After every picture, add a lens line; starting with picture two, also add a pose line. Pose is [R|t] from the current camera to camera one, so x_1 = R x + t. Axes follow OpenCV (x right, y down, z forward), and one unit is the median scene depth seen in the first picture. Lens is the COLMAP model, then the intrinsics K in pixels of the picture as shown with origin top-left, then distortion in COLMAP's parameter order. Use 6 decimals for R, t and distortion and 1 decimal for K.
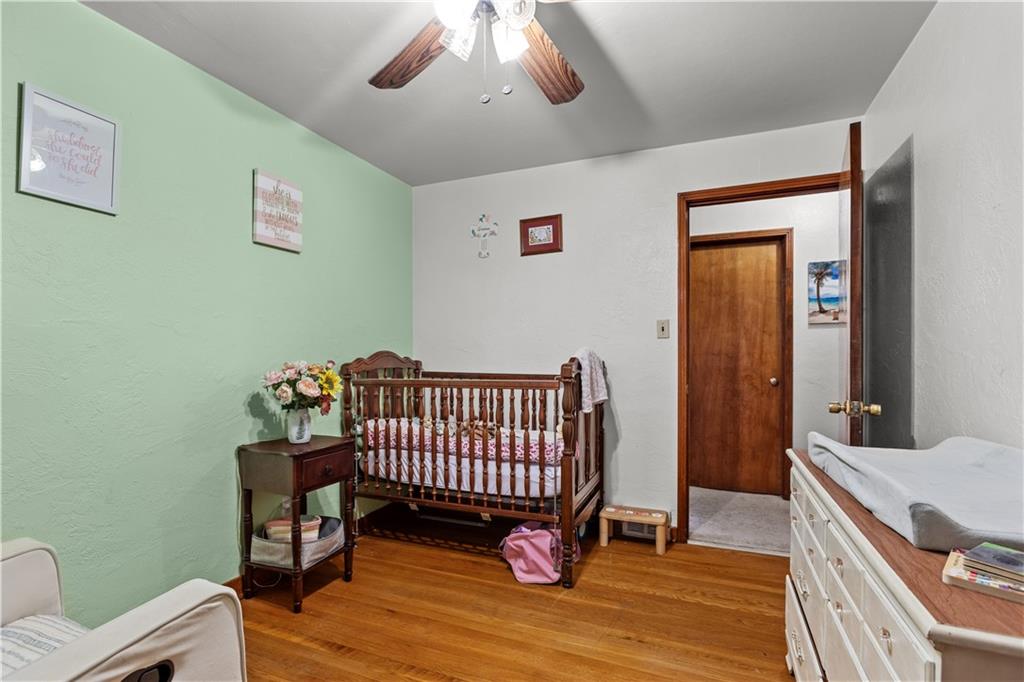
lens RADIAL K [[475.1, 0, 515.5], [0, 475.1, 350.3], [0, 0, 1]] dist [-0.007322, -0.001622]
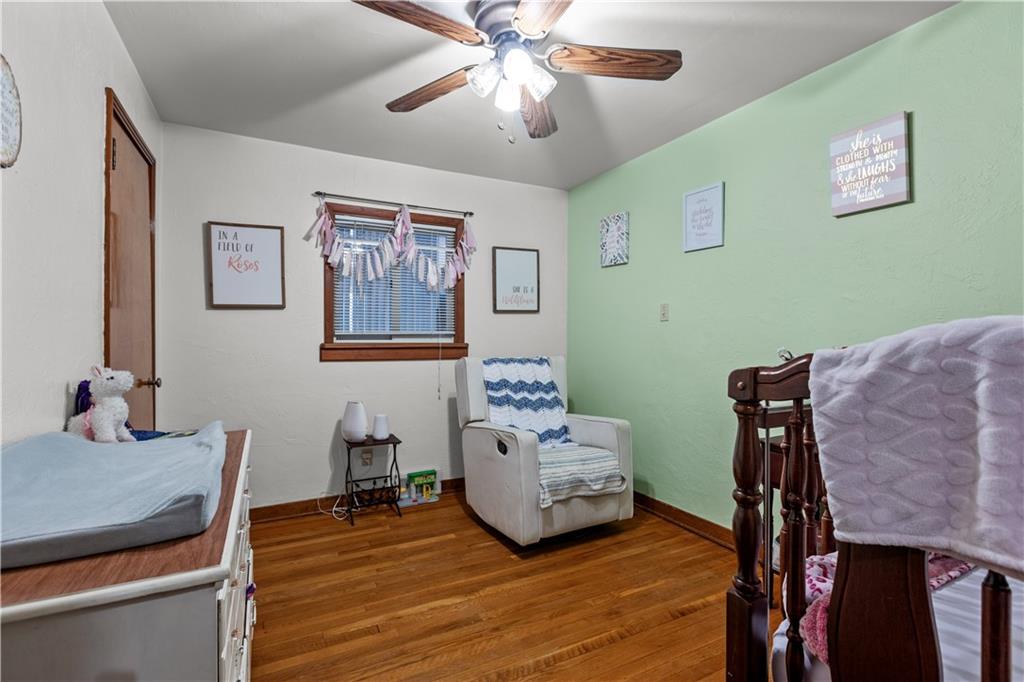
lens RADIAL K [[475.1, 0, 515.2], [0, 475.1, 332.1], [0, 0, 1]] dist [-0.007322, -0.001622]
pose [[-0.651201, 0.005070, -0.758889, 0.737986], [0.003412, 0.999987, 0.003753, -0.019158], [0.758898, -0.000145, -0.651210, 1.505231]]
